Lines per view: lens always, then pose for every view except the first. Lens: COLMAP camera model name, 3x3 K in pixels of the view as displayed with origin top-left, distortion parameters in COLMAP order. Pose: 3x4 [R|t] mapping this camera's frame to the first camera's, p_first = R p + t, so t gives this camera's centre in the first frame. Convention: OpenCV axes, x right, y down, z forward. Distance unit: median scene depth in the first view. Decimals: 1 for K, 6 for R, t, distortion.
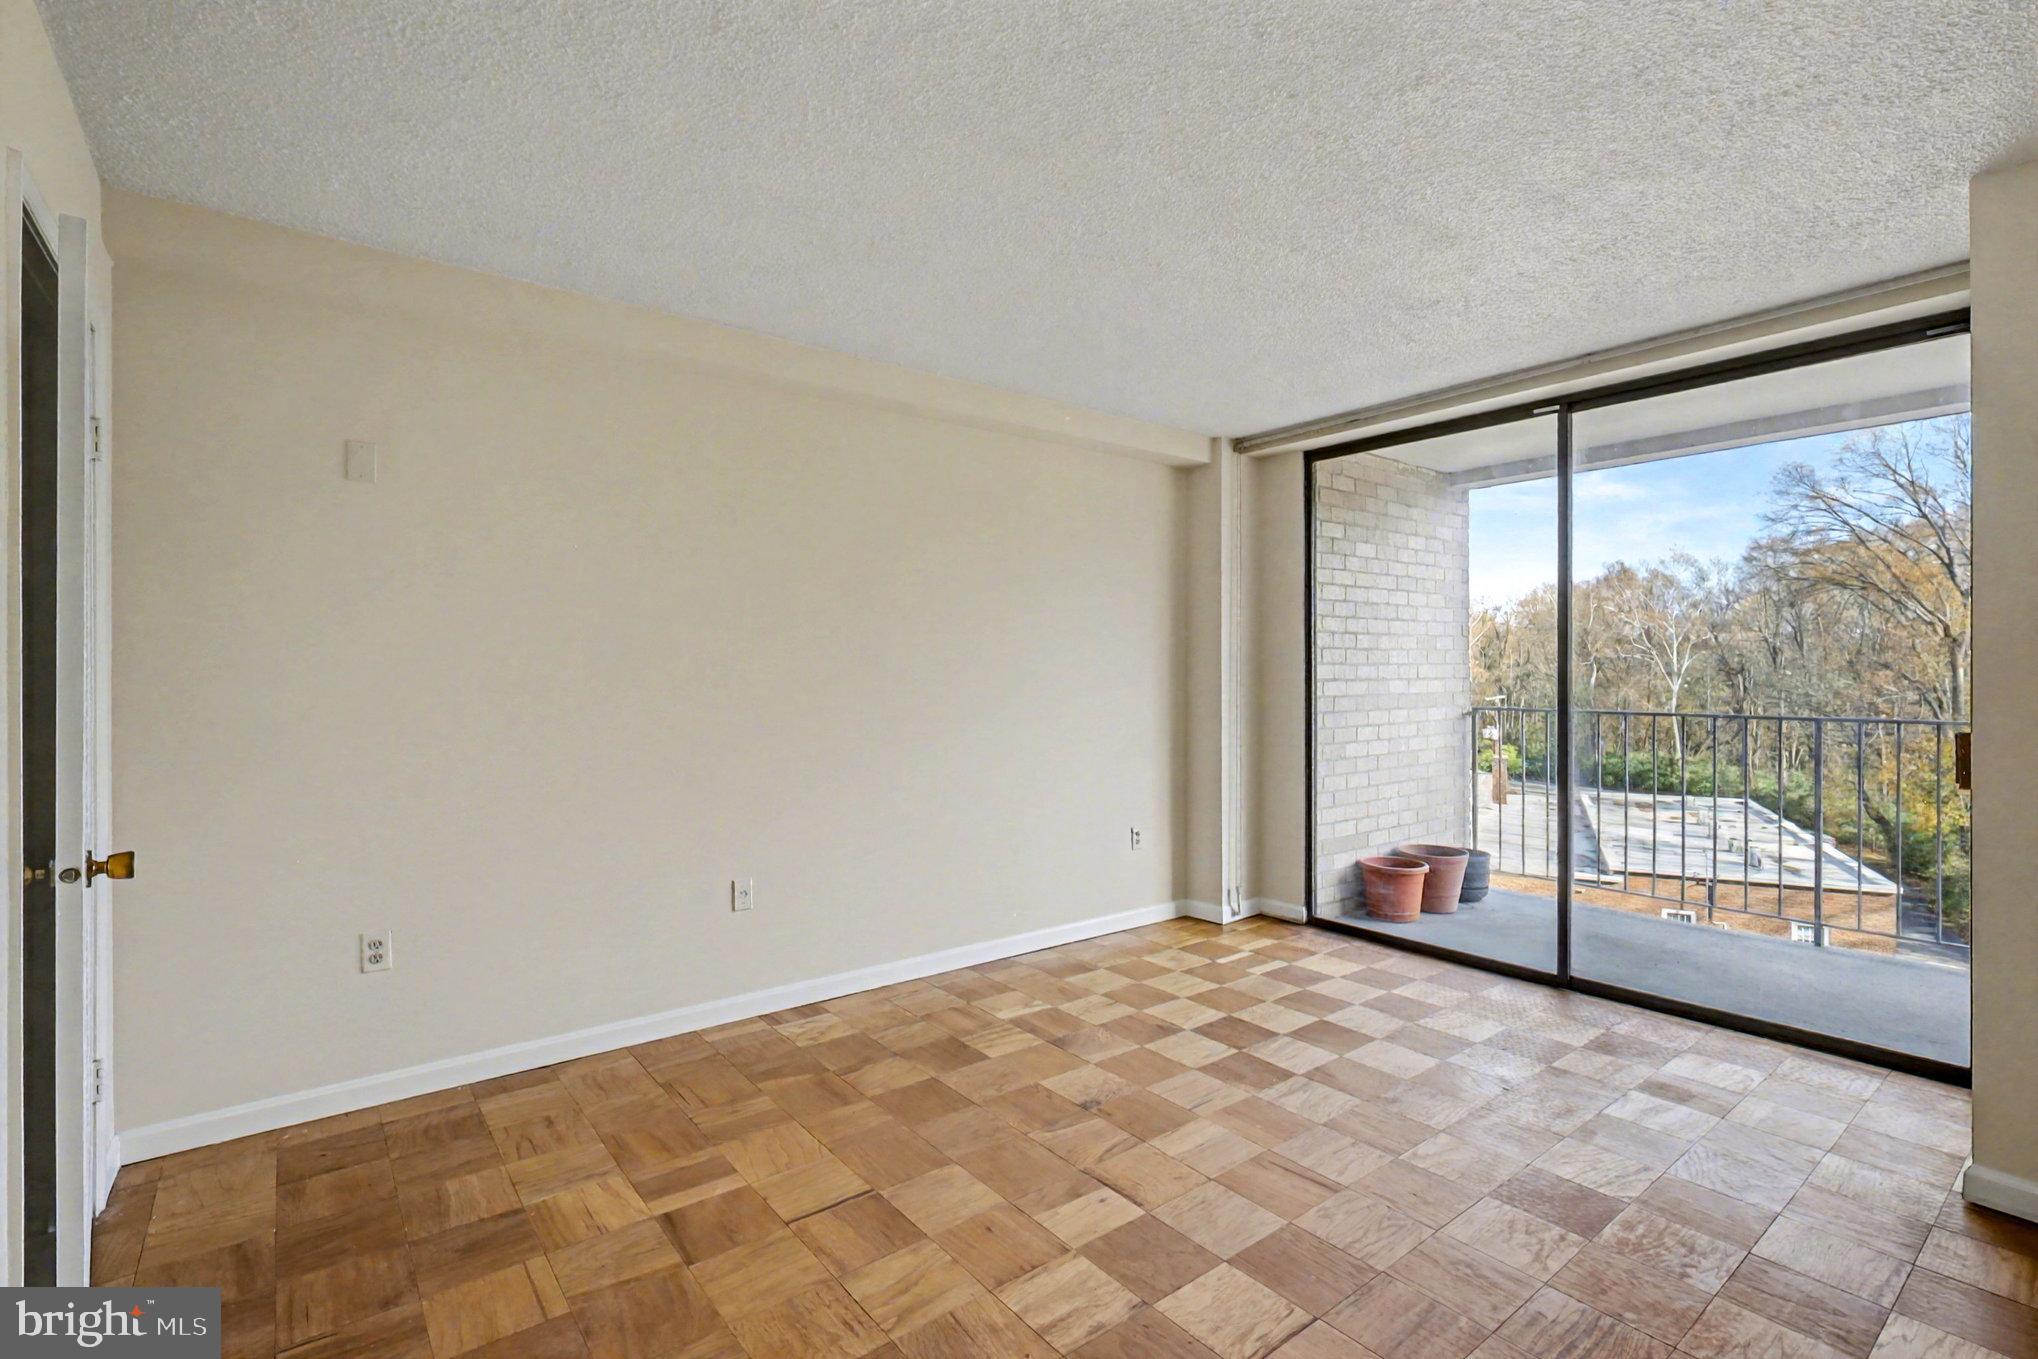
lens RADIAL K [[941.1, 0, 1019.0], [0, 941.1, 673.1], [0, 0, 1]] dist [0.000998, 0.001596]
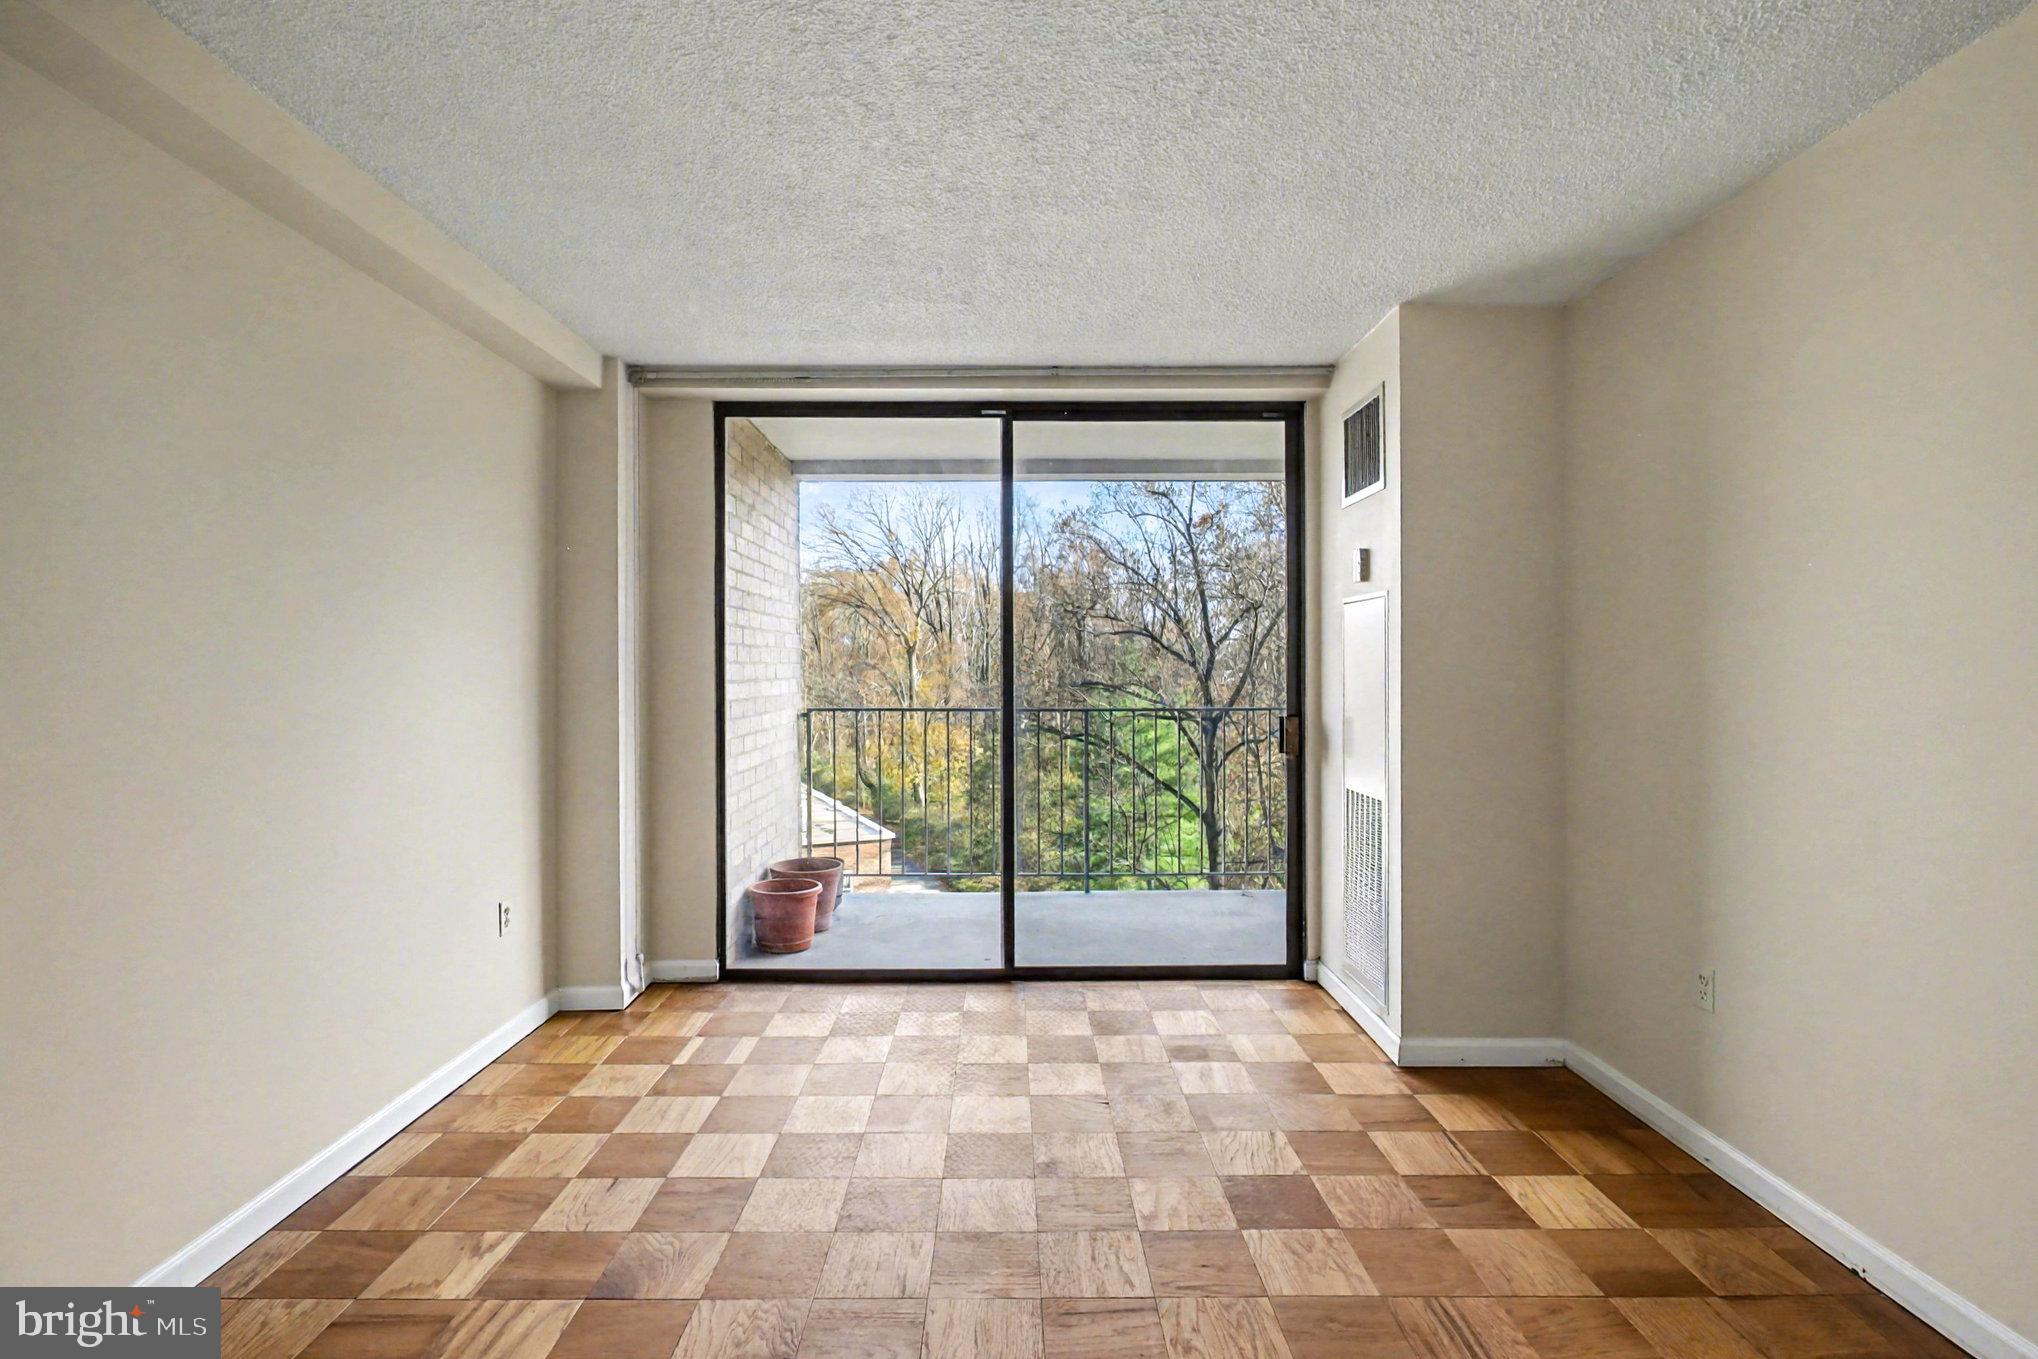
lens RADIAL K [[953.0, 0, 986.6], [0, 953.0, 663.5], [0, 0, 1]] dist [-0.000990, 0.000318]
pose [[0.611892, 0.005920, 0.790919, -0.225801], [0.001576, 0.999961, -0.008704, -0.000375], [-0.790939, 0.006572, 0.611859, 0.338018]]
